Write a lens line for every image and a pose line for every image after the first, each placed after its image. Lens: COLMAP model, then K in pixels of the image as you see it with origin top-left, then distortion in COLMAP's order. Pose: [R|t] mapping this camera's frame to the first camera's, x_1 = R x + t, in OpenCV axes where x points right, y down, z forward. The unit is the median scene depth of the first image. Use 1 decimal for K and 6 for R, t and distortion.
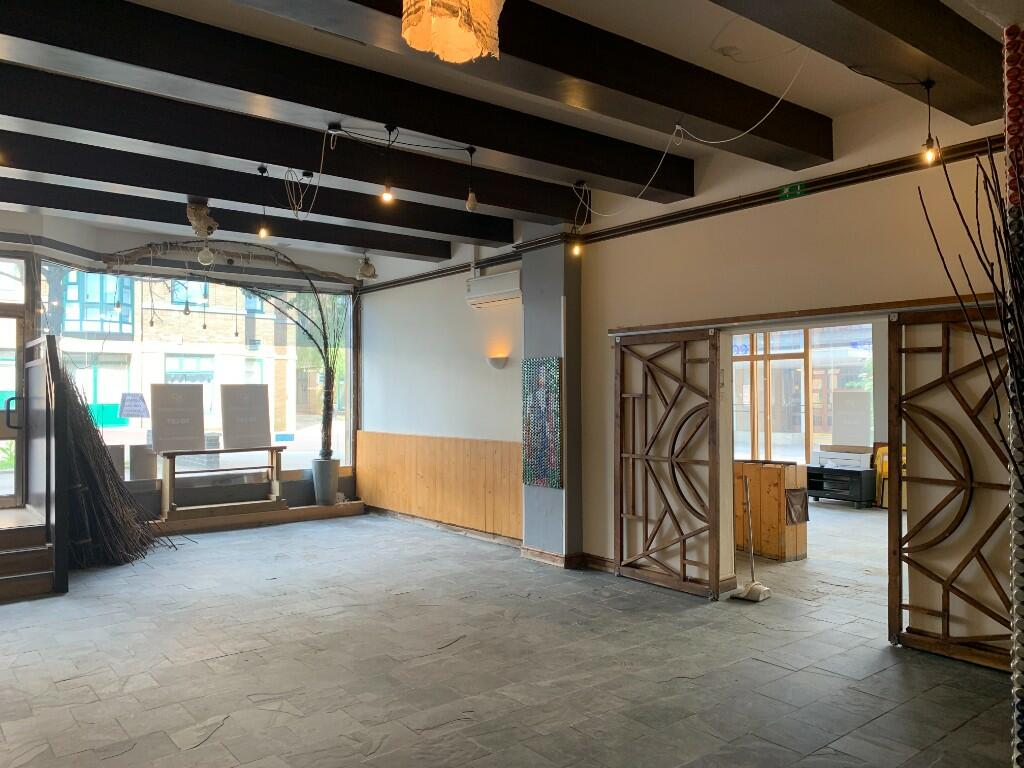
lens RADIAL K [[784.8, 0, 512.0], [0, 784.8, 384.0], [0, 0, 1]] dist [0.059454, -0.060047]
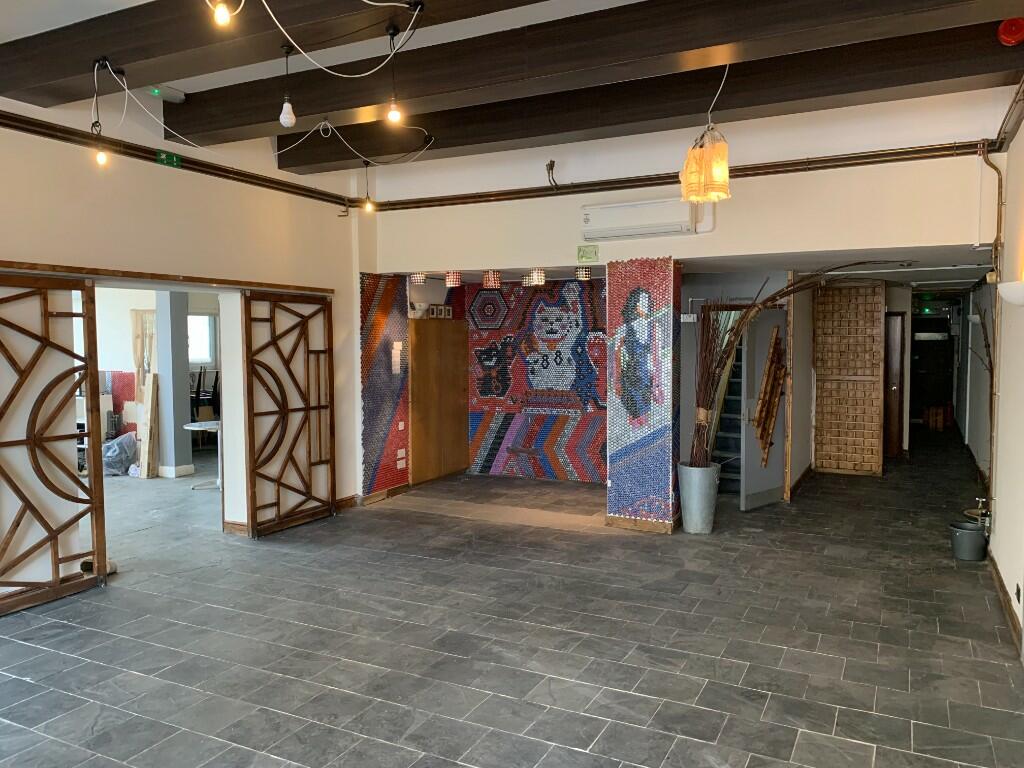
lens RADIAL K [[774.3, 0, 514.5], [0, 774.3, 380.0], [0, 0, 1]] dist [0.057888, -0.059243]
pose [[-0.421057, -0.042845, 0.906022, -0.901933], [-0.005485, 0.998986, 0.044692, -0.000482], [-0.907017, 0.013849, -0.420865, 1.169229]]
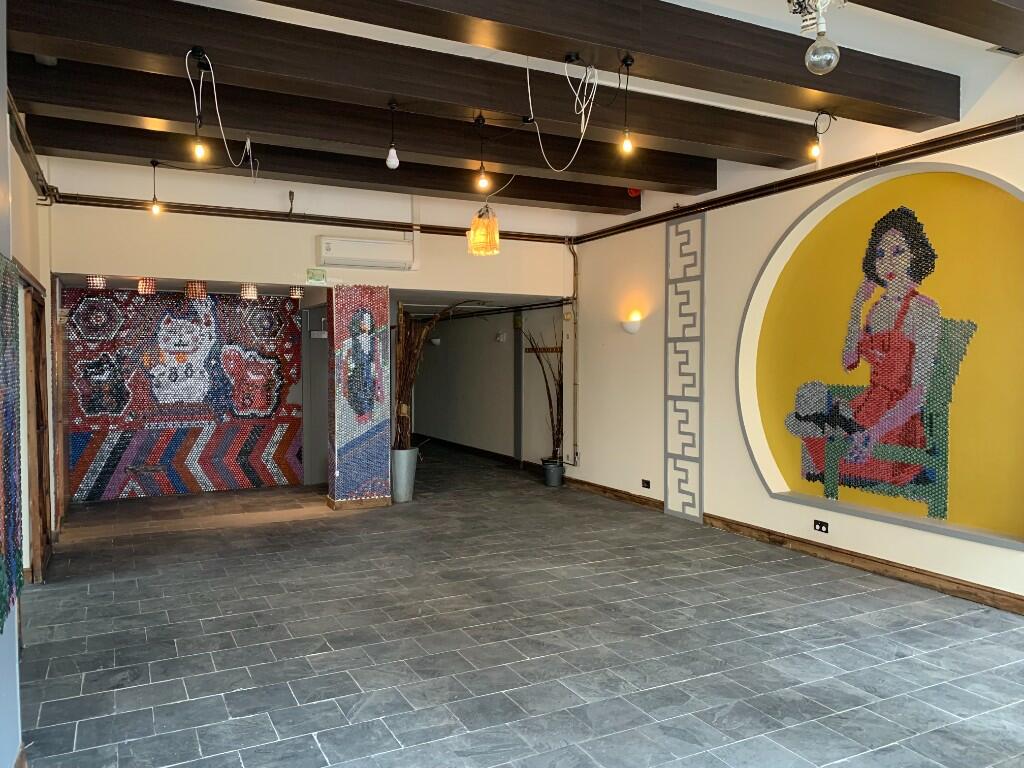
lens RADIAL K [[774.3, 0, 514.5], [0, 774.3, 380.0], [0, 0, 1]] dist [0.057888, -0.059243]
pose [[-0.981444, 0.001218, 0.191747, -0.391483], [0.003567, 0.999923, 0.011910, 0.032399], [-0.191718, 0.012373, -0.981372, 1.978103]]
